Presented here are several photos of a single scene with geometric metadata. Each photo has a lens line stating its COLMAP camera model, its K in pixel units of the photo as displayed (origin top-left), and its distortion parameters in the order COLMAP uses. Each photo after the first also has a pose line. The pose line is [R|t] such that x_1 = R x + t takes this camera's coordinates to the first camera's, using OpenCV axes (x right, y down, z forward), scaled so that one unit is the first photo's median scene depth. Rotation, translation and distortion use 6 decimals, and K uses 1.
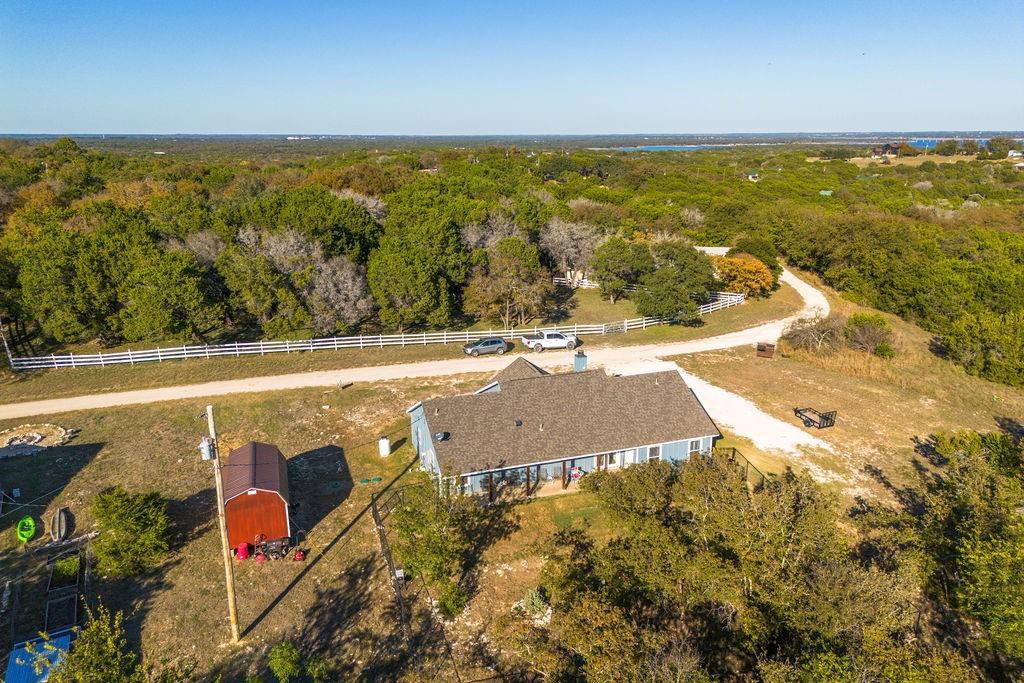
lens RADIAL K [[738.9, 0, 506.2], [0, 738.9, 342.1], [0, 0, 1]] dist [0.051255, -0.027361]
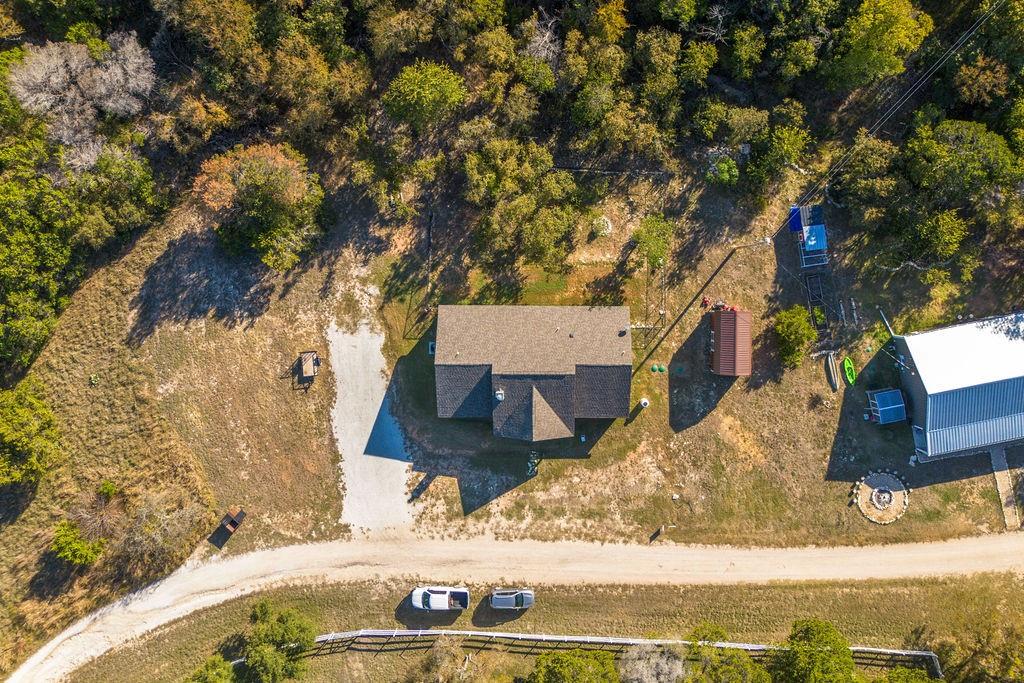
lens RADIAL K [[738.9, 0, 512.4], [0, 738.9, 339.6], [0, 0, 1]] dist [0.051255, -0.027361]
pose [[-0.944668, -0.326893, -0.027266, 0.130379], [0.054214, -0.237564, 0.969858, -1.020230], [-0.323518, 0.914715, 0.242141, 0.516057]]
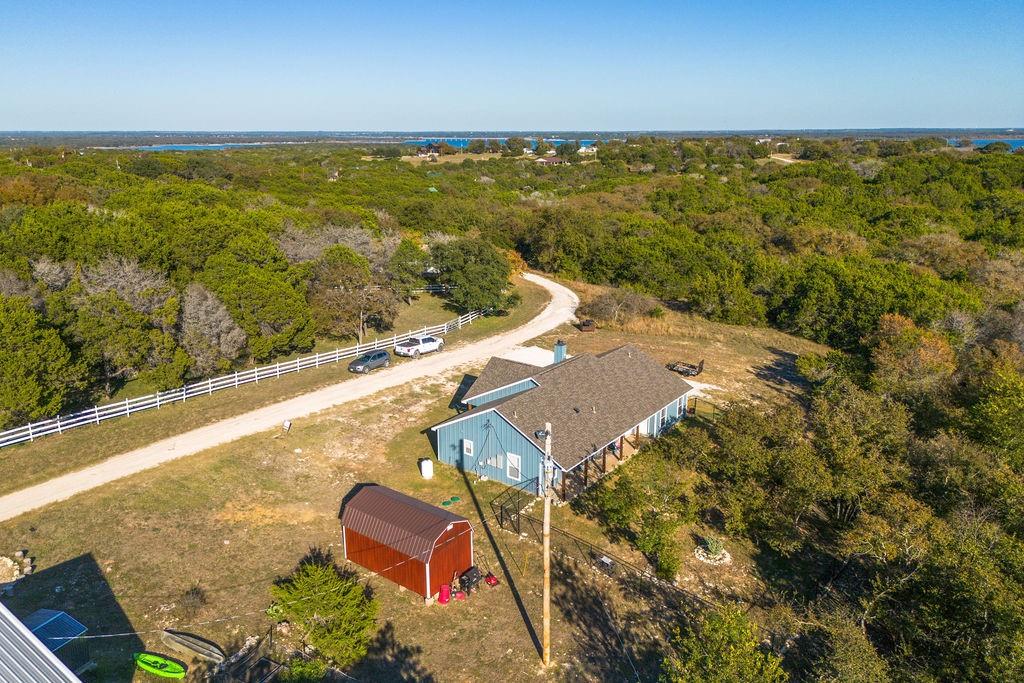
lens RADIAL K [[764.1, 0, 490.6], [0, 764.1, 380.2], [0, 0, 1]] dist [0.045365, -0.001799]
pose [[0.829998, -0.176365, 0.529150, -0.492030], [0.155694, 0.984242, 0.083831, -0.033162], [-0.535596, 0.012806, 0.844377, 0.104685]]
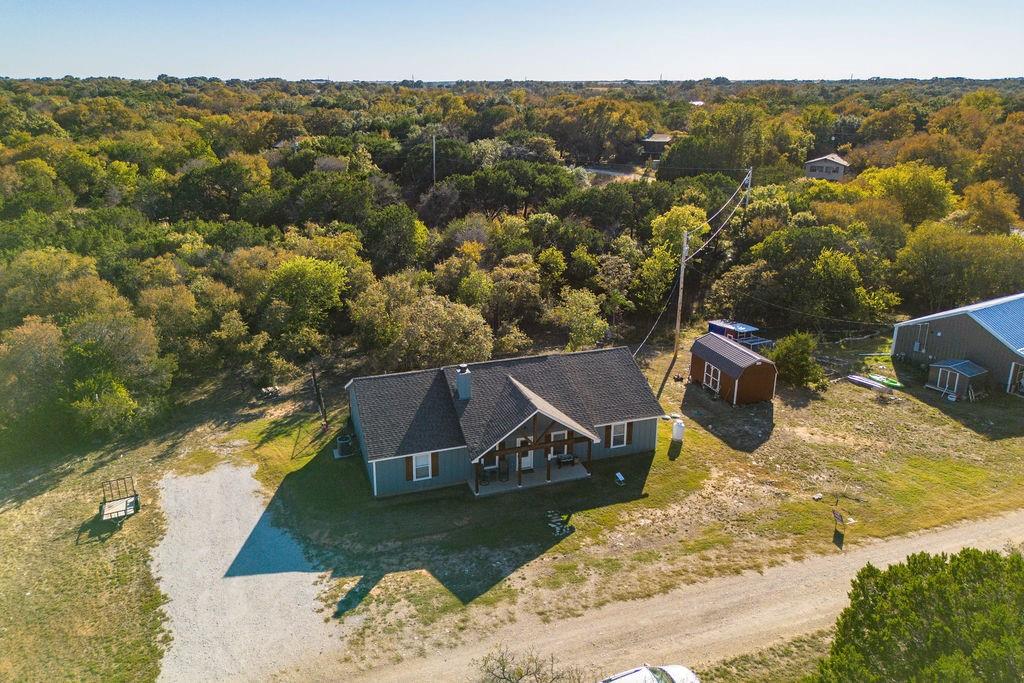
lens RADIAL K [[713.2, 0, 517.9], [0, 713.2, 322.3], [0, 0, 1]] dist [0.031487, -0.008508]
pose [[-0.999860, 0.003262, -0.016441, 0.045909], [-0.006523, 0.827847, 0.560917, -0.400458], [0.015440, 0.560945, -0.827709, 1.383870]]
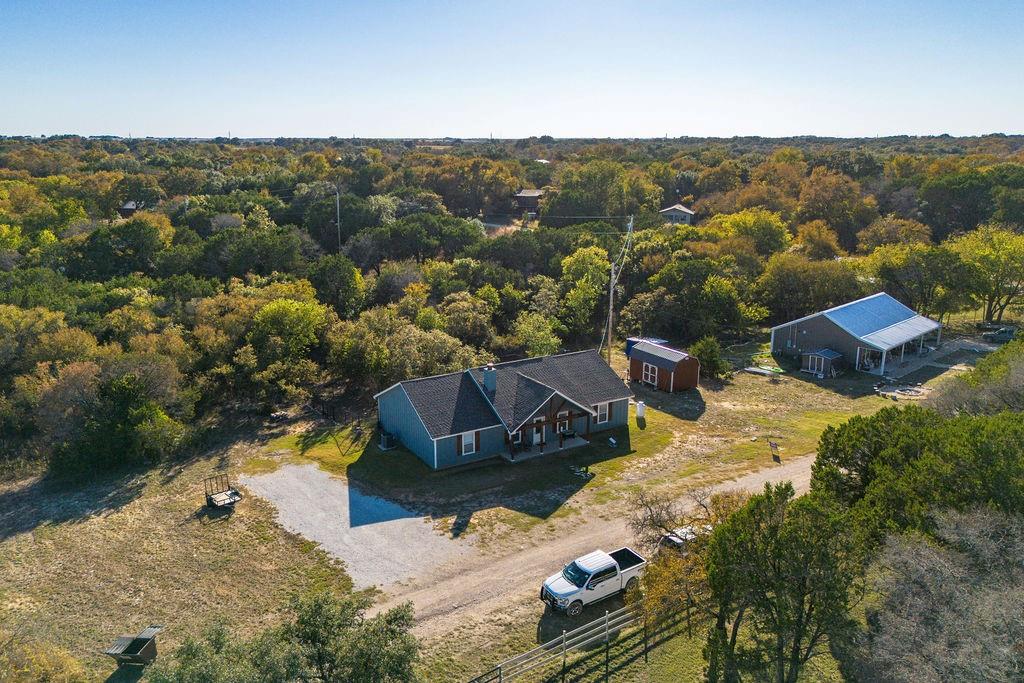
lens RADIAL K [[738.9, 0, 505.6], [0, 738.9, 343.9], [0, 0, 1]] dist [0.051255, -0.027361]
pose [[-0.973329, 0.060266, -0.221355, 0.263472], [-0.062095, 0.859654, 0.507089, -0.463755], [0.220849, 0.507310, -0.832984, 1.584193]]
